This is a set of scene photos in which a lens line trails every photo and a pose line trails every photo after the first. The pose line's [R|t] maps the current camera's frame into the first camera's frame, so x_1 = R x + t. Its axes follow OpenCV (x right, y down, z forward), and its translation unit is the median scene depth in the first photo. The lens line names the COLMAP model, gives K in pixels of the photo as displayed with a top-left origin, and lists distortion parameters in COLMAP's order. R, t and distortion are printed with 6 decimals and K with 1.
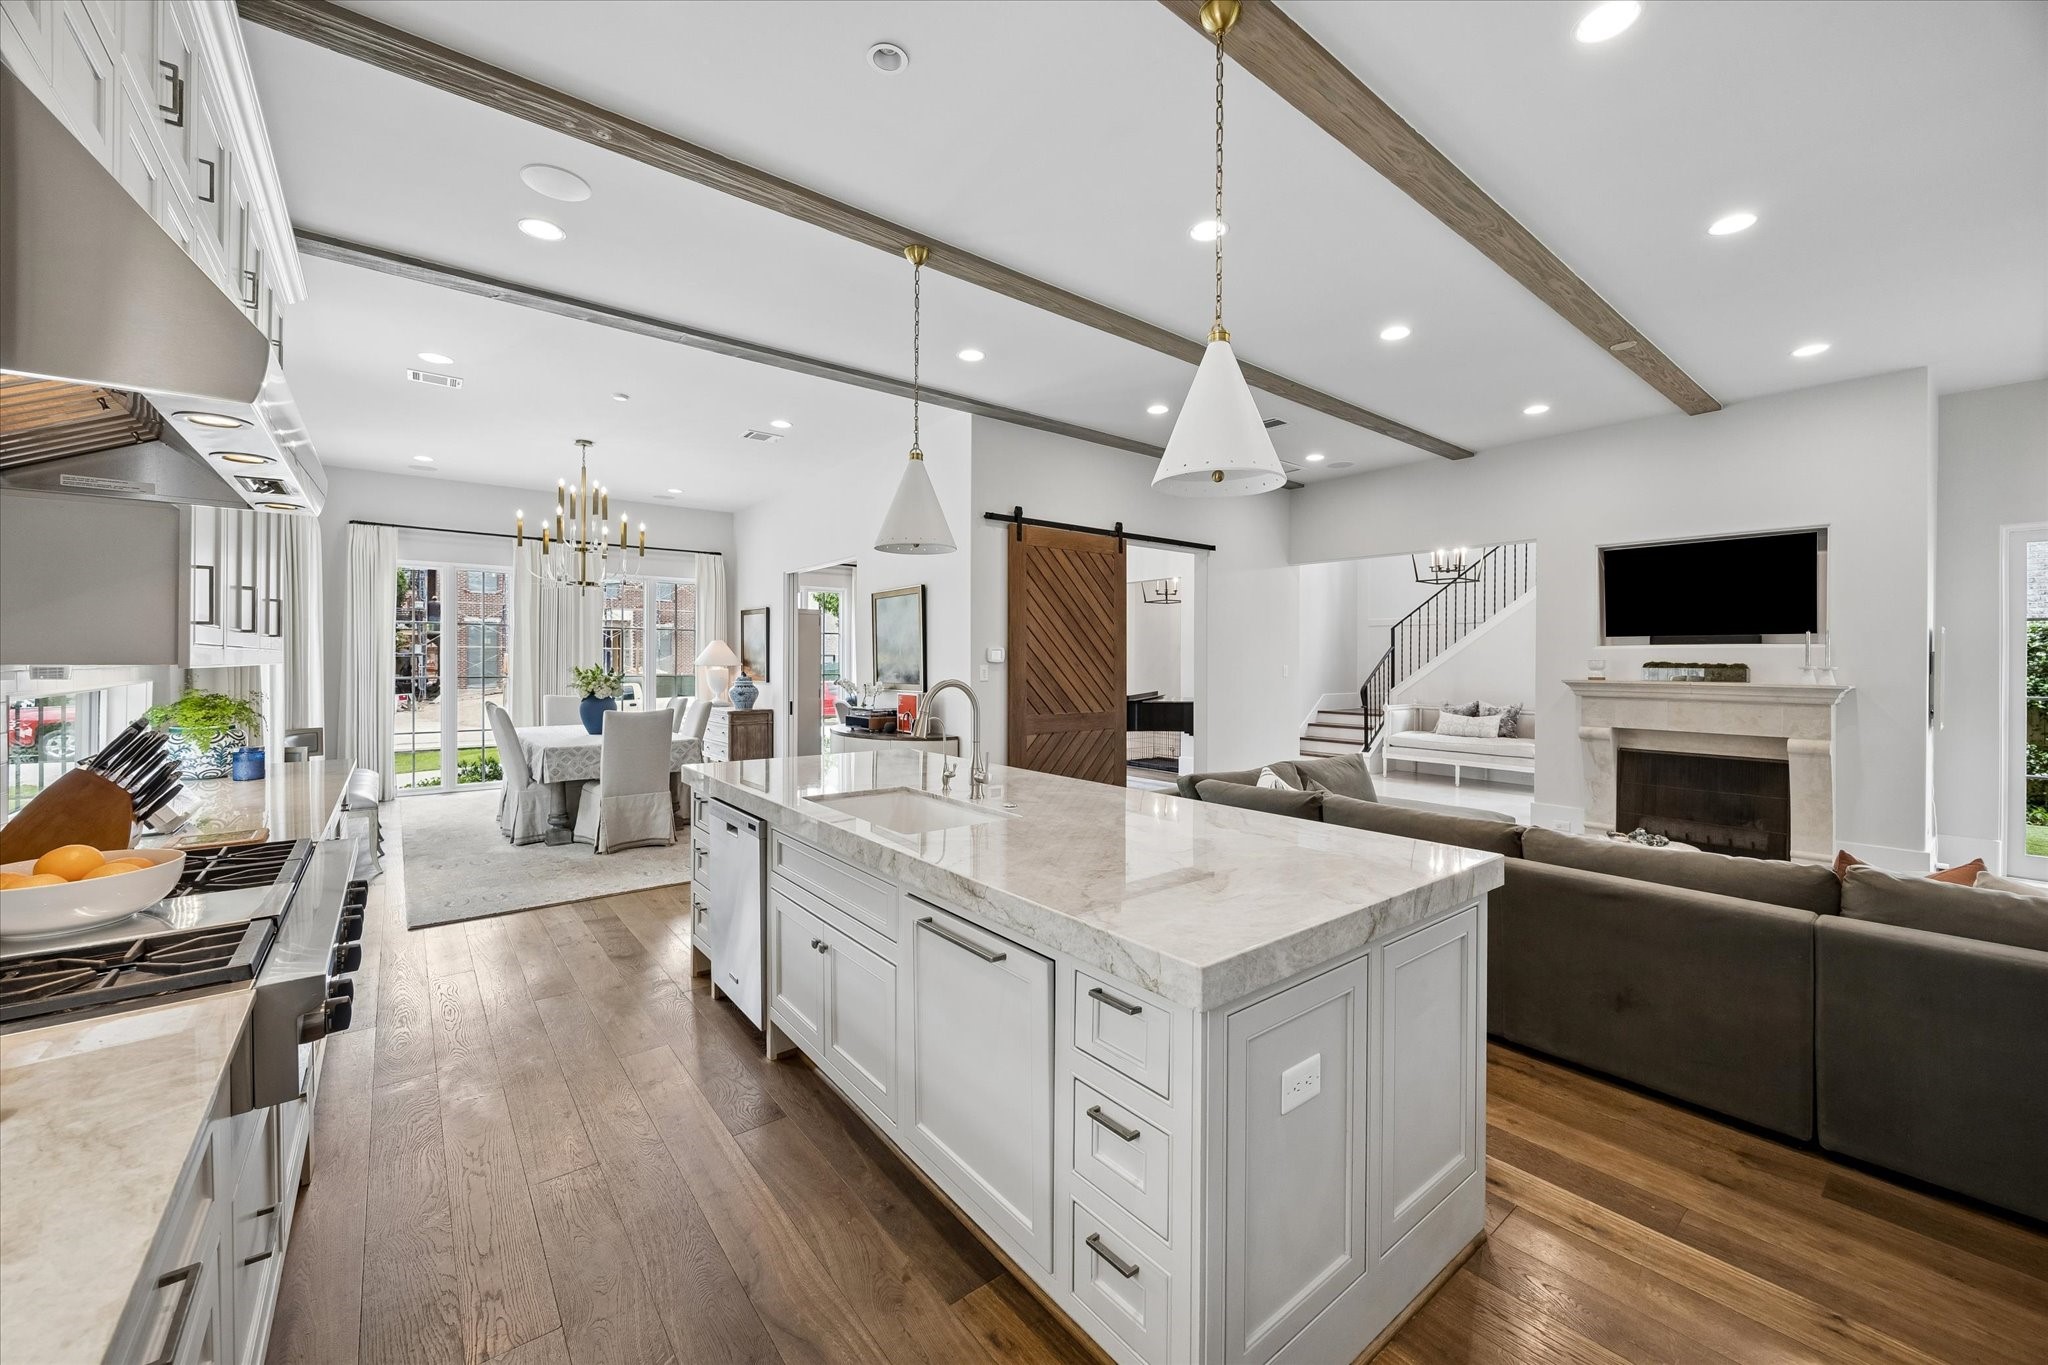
lens RADIAL K [[773.3, 0, 1015.8], [0, 773.3, 678.2], [0, 0, 1]] dist [0.005990, -0.000113]
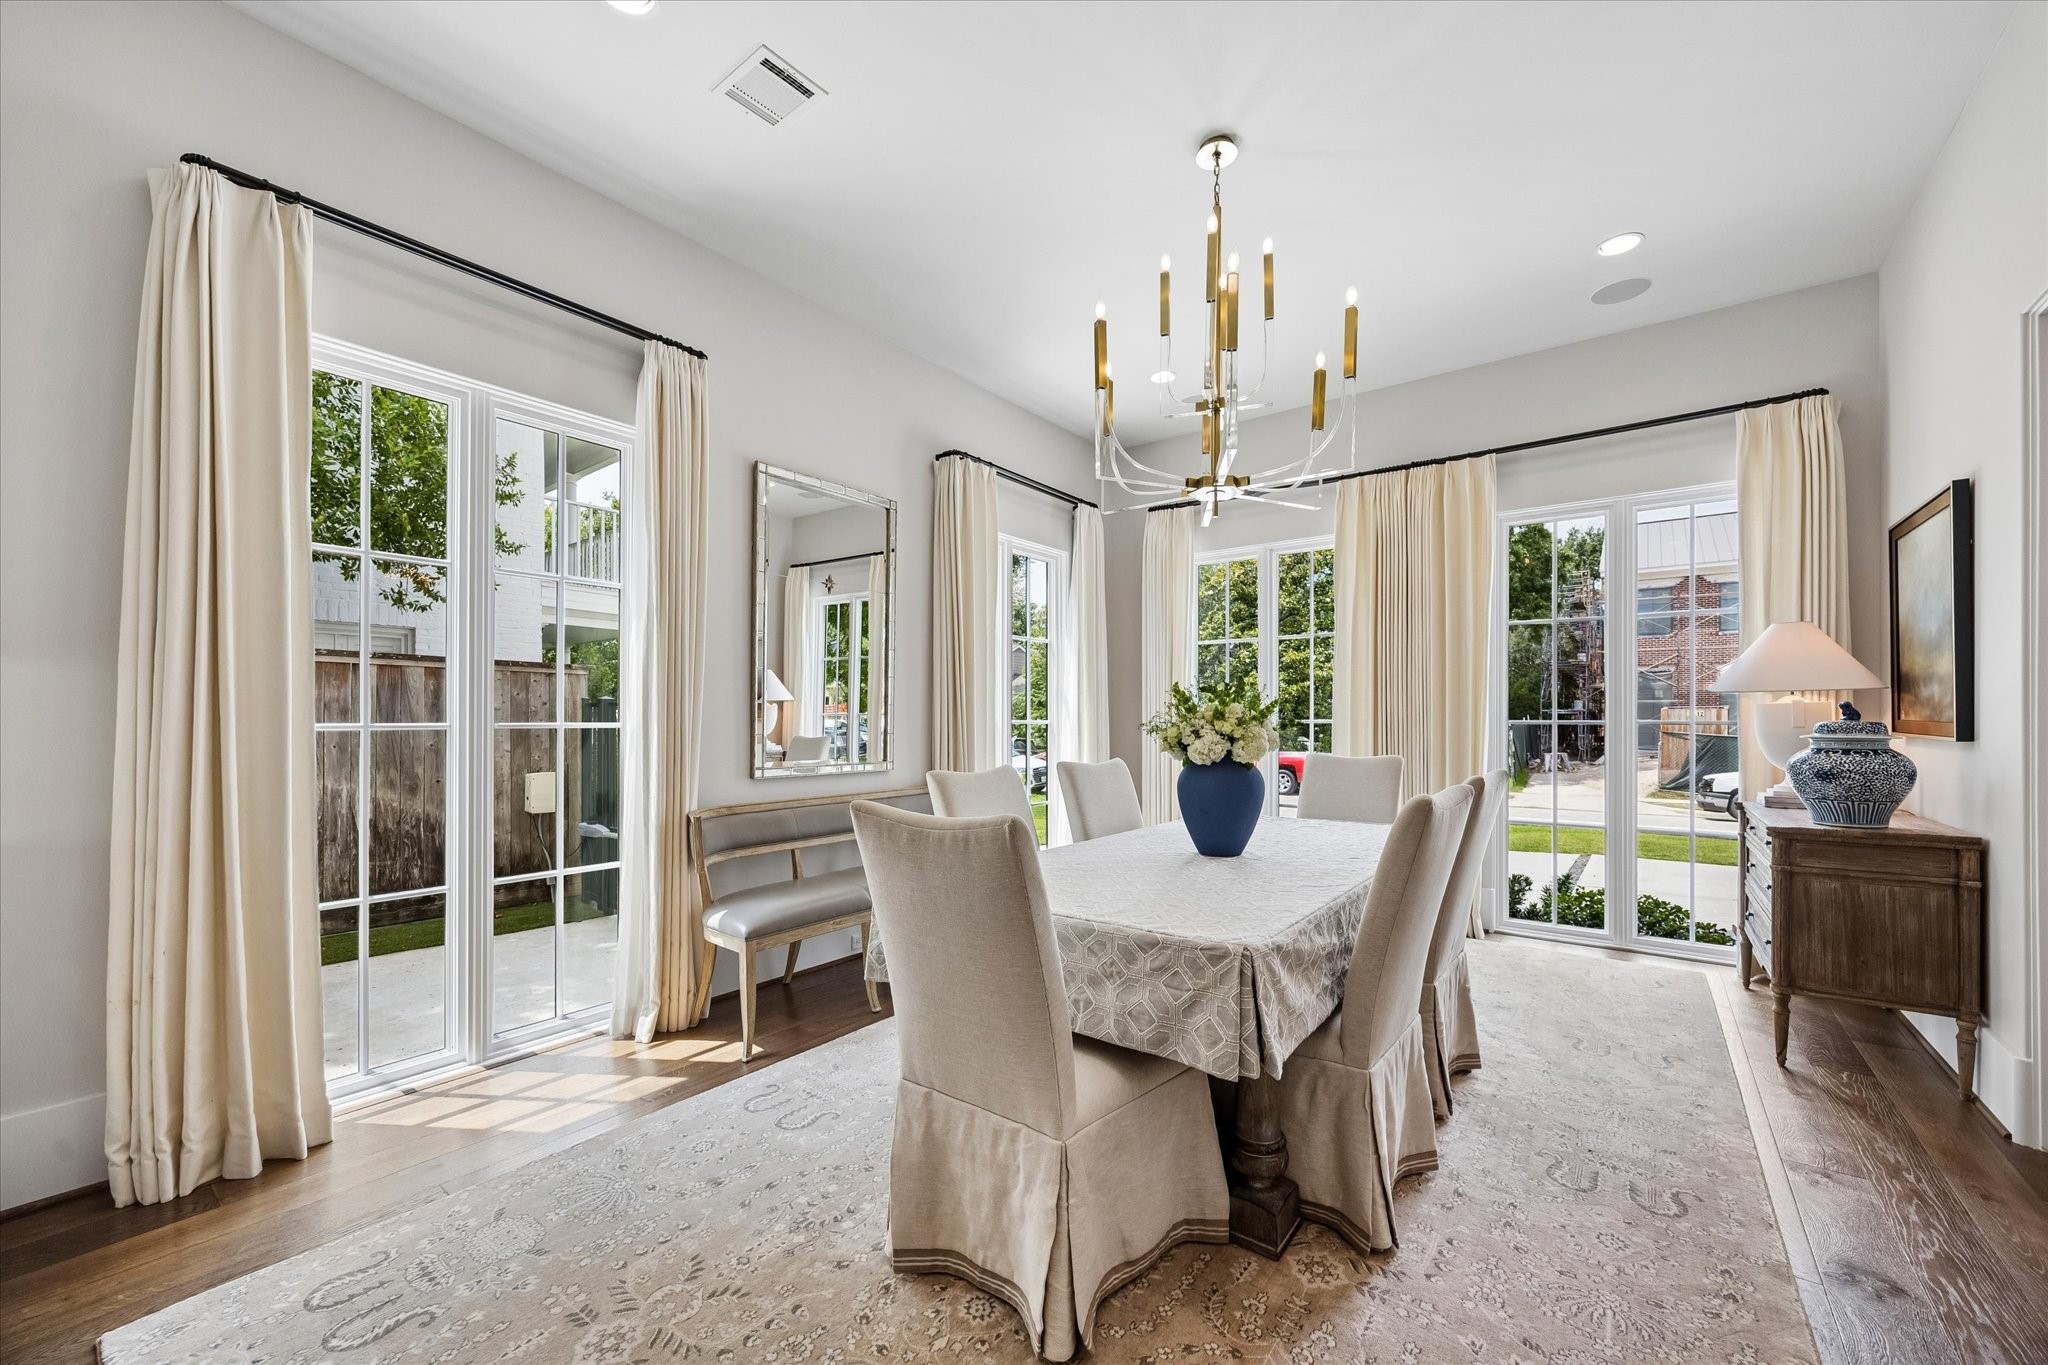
lens RADIAL K [[783.8, 0, 1017.3], [0, 783.8, 719.2], [0, 0, 1]] dist [-0.000084, 0.000051]
pose [[0.259044, -0.000774, -0.965865, -0.174419], [-0.022499, 0.999723, -0.006835, 0.009216], [0.965603, 0.023502, 0.258955, 0.778903]]
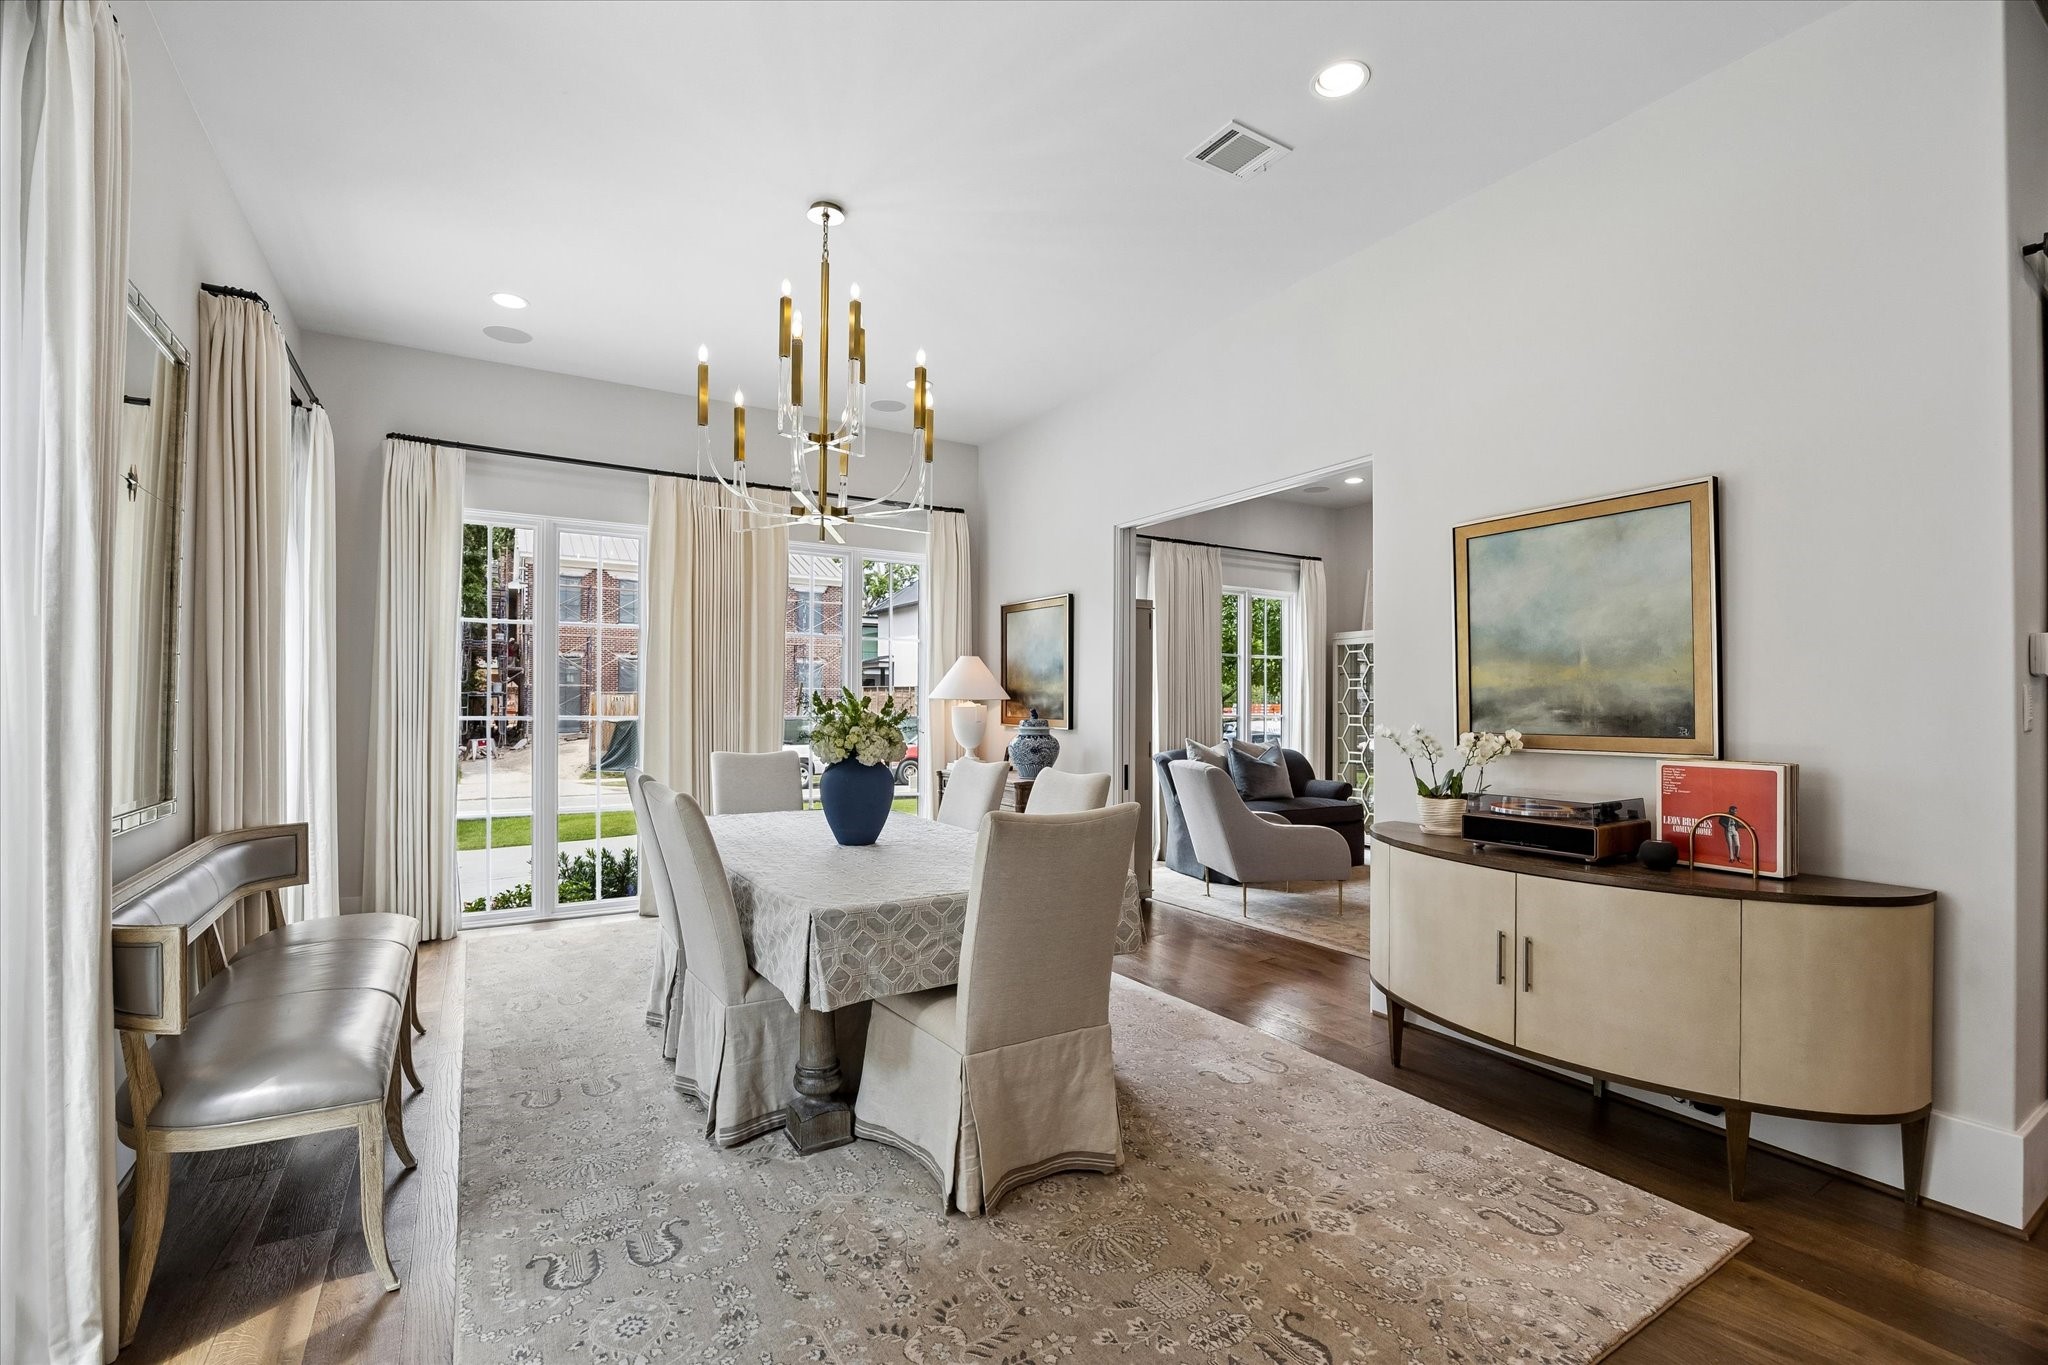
lens RADIAL K [[881.5, 0, 1018.8], [0, 881.5, 712.9], [0, 0, 1]] dist [0.001511, 0.000081]
pose [[0.992428, 0.002158, -0.122808, -0.372696], [-0.003582, 0.999929, -0.011372, 0.001387], [0.122775, 0.011726, 0.992365, 0.485462]]
